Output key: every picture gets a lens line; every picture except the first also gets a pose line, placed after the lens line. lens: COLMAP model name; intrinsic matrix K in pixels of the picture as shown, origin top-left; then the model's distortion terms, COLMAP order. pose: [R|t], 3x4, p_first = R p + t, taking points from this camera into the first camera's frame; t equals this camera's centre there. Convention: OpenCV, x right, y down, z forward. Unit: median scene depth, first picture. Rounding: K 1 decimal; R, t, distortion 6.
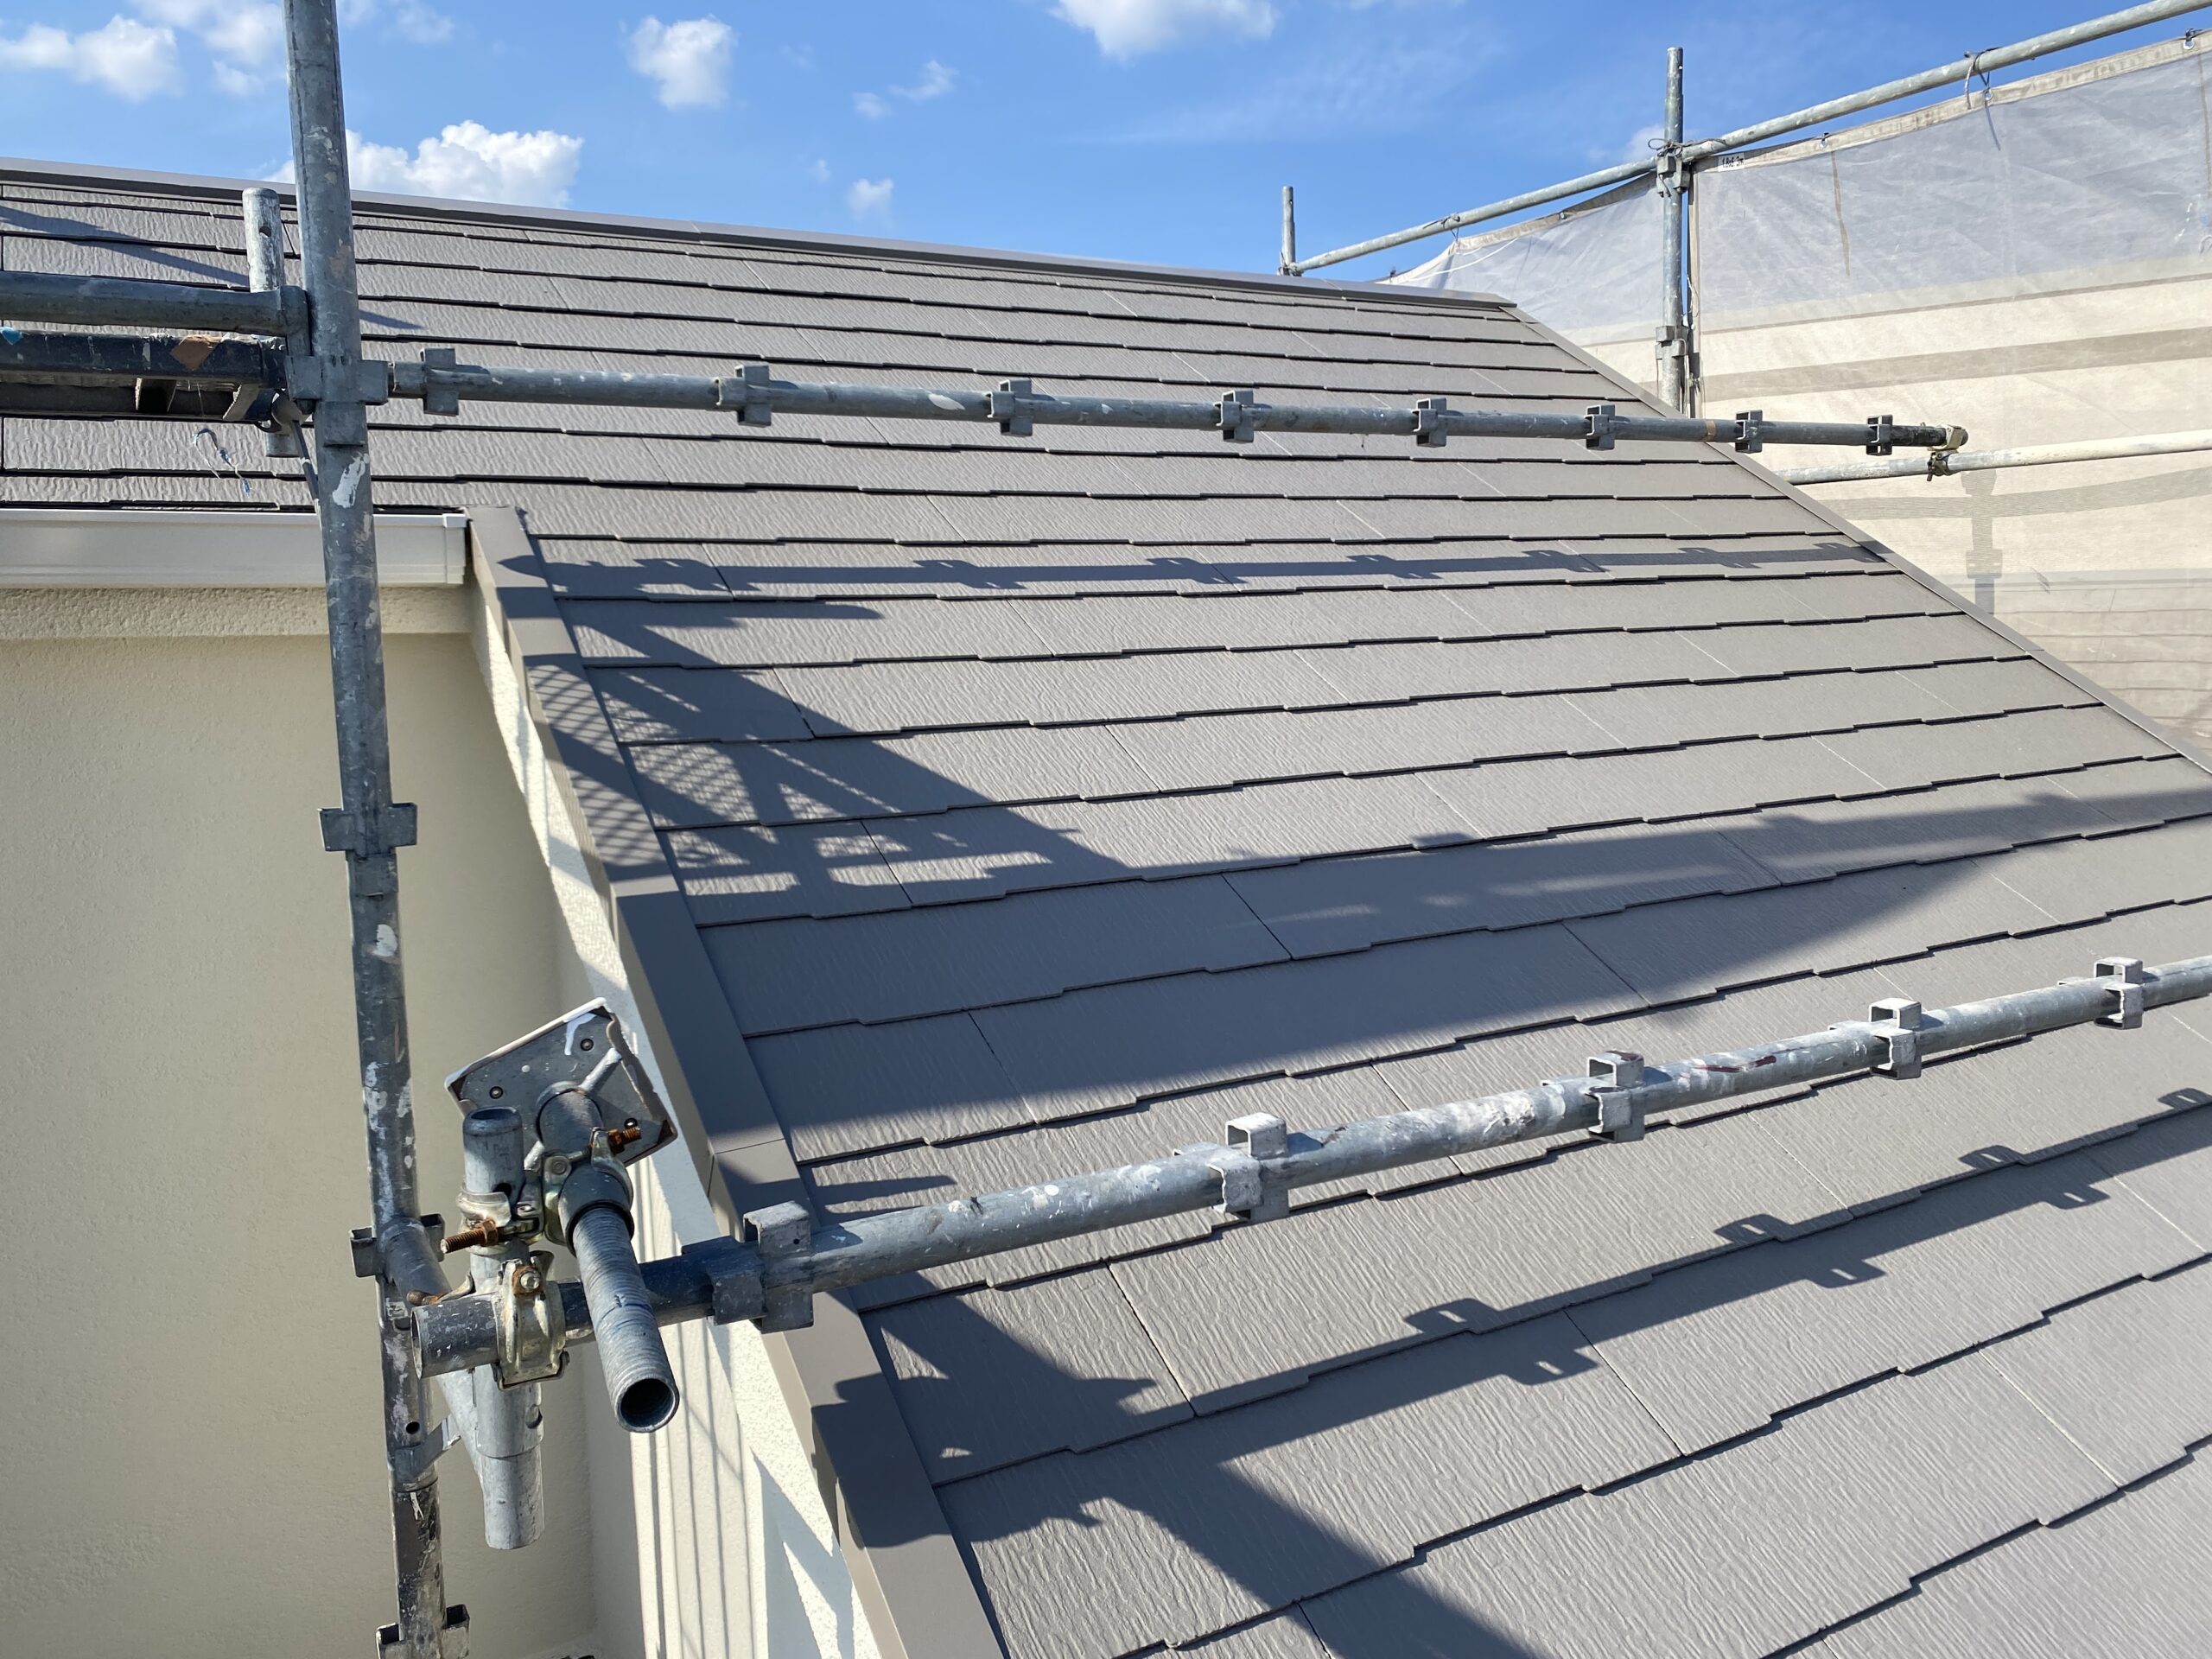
lens RADIAL K [[1699.3, 0, 1106.0], [0, 1699.3, 829.5], [0, 0, 1]] dist [-0.001305, -0.000208]
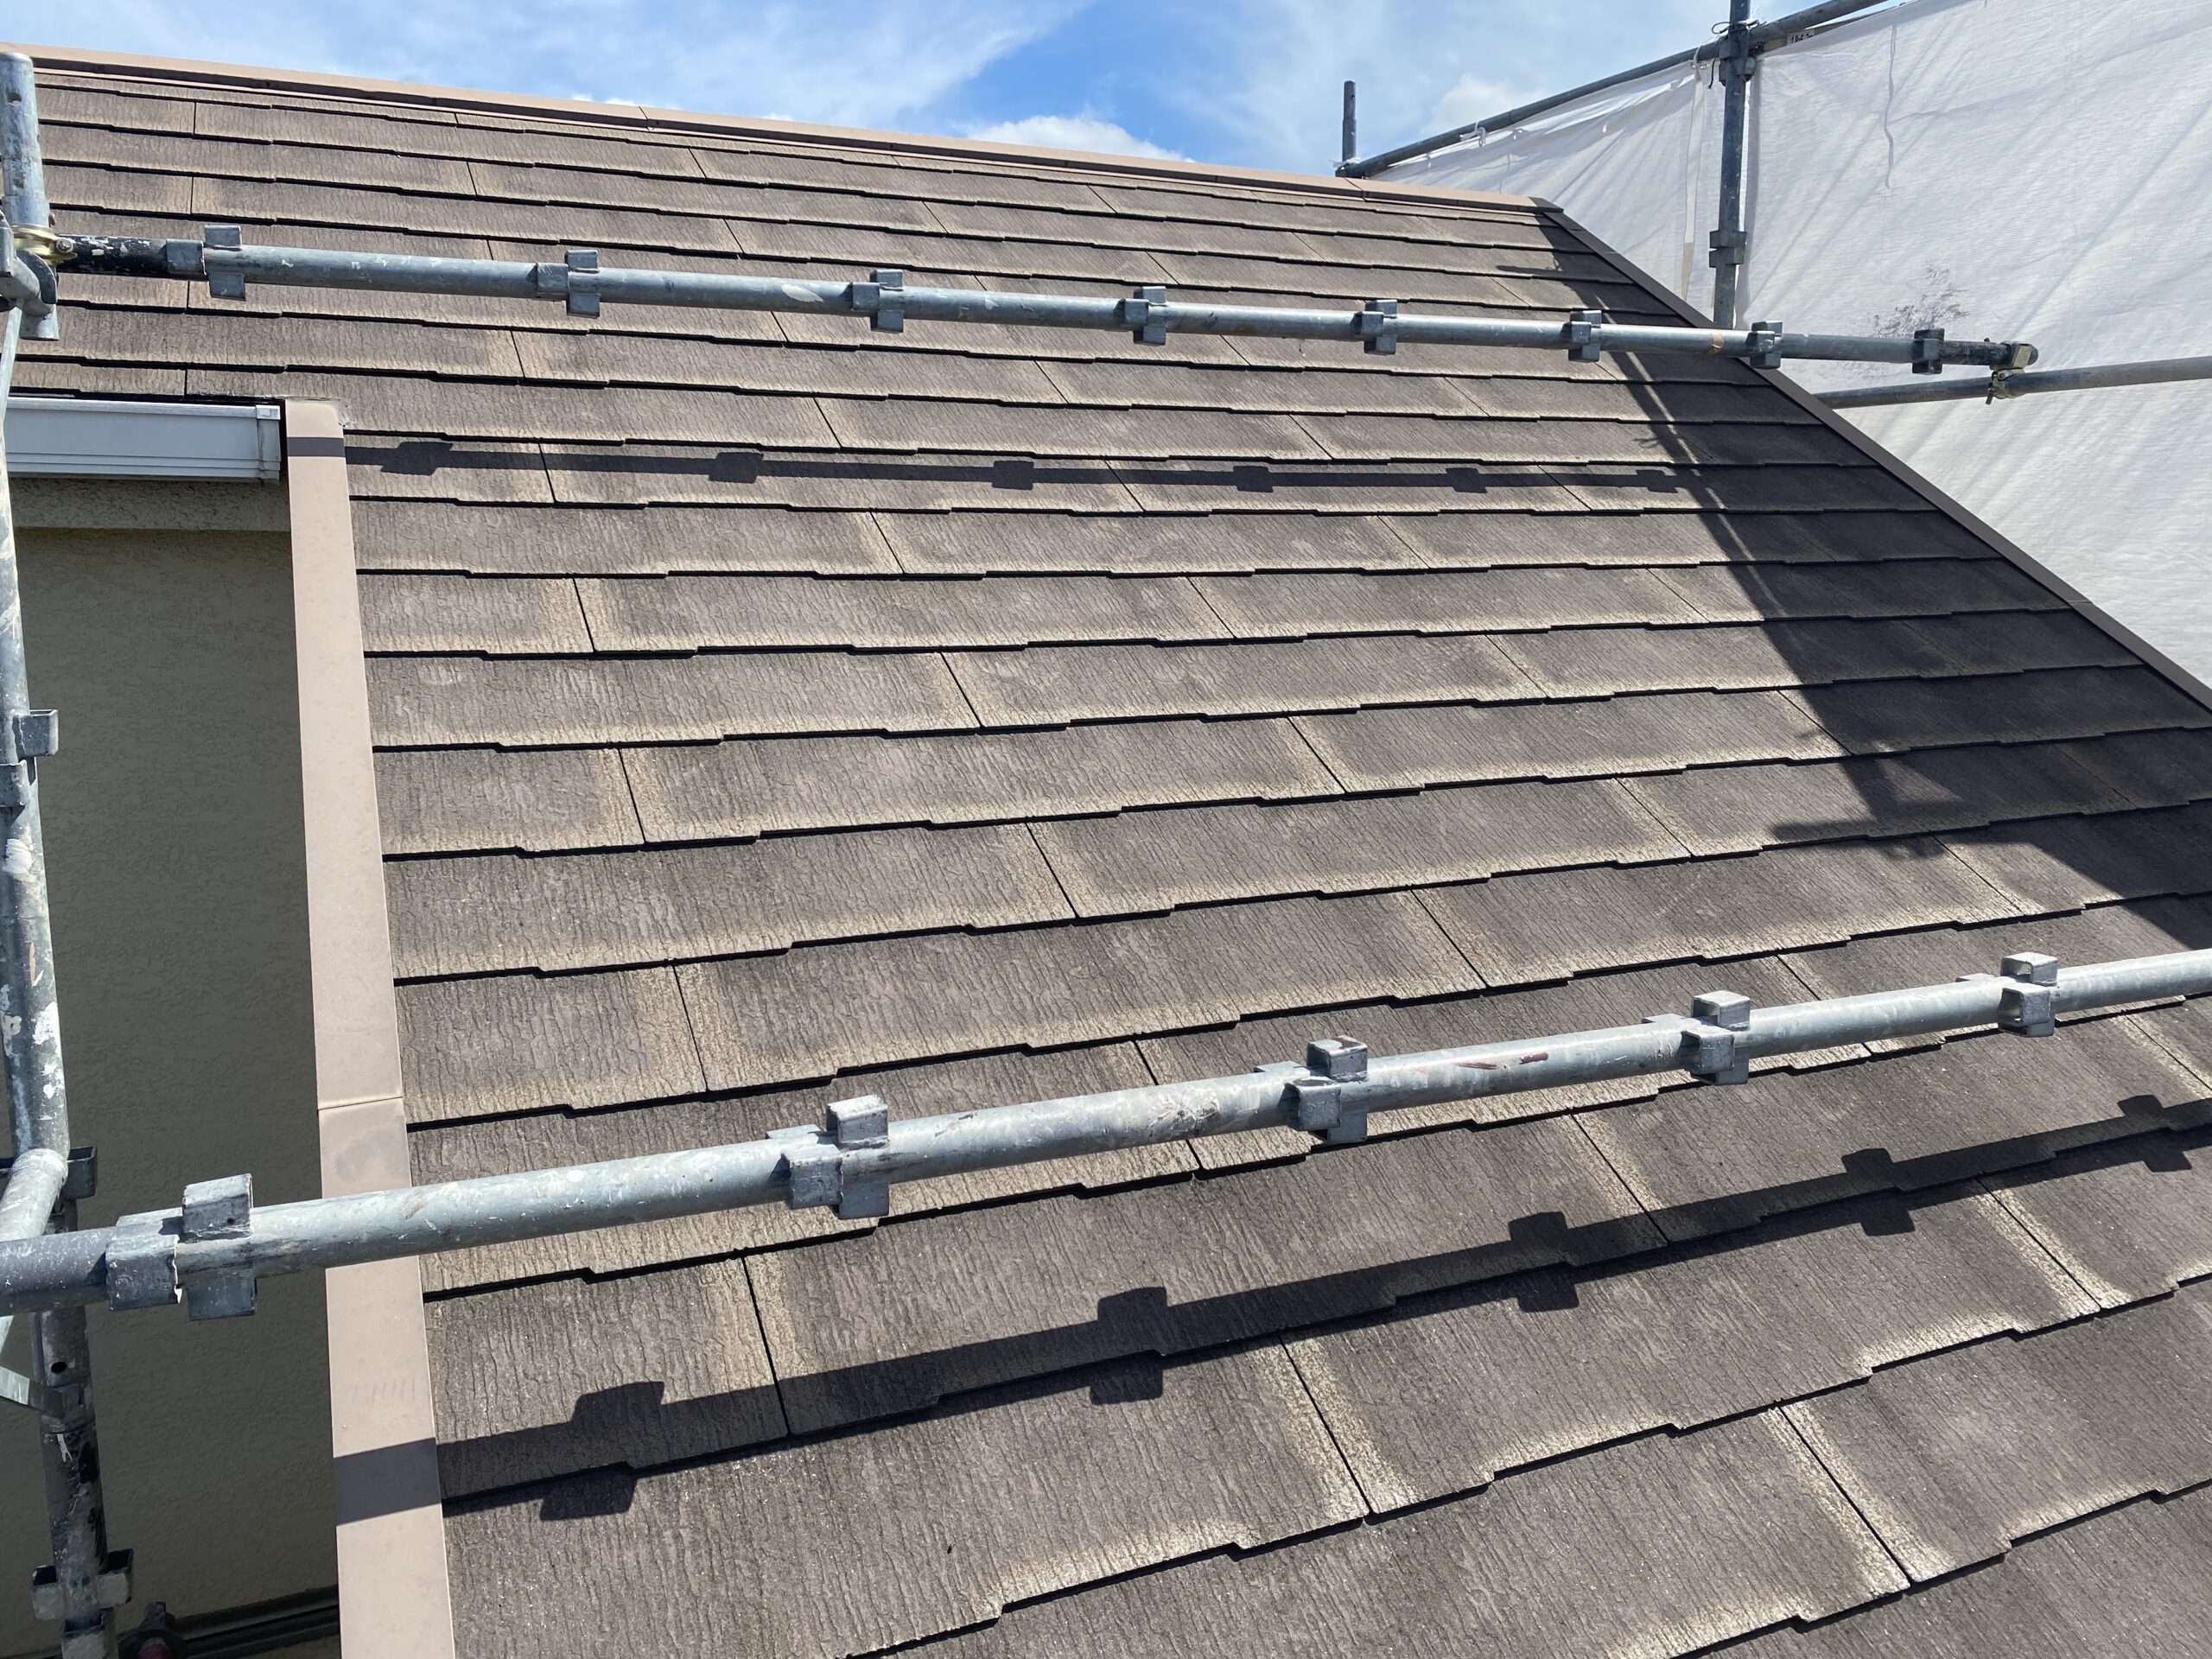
lens RADIAL K [[1684.6, 0, 1106.4], [0, 1684.6, 803.9], [0, 0, 1]] dist [-0.004014, -0.002550]
pose [[0.995484, 0.038010, -0.086987, 0.156749], [-0.034793, 0.998664, 0.038205, -0.012486], [0.088323, -0.035006, 0.995477, 0.079713]]
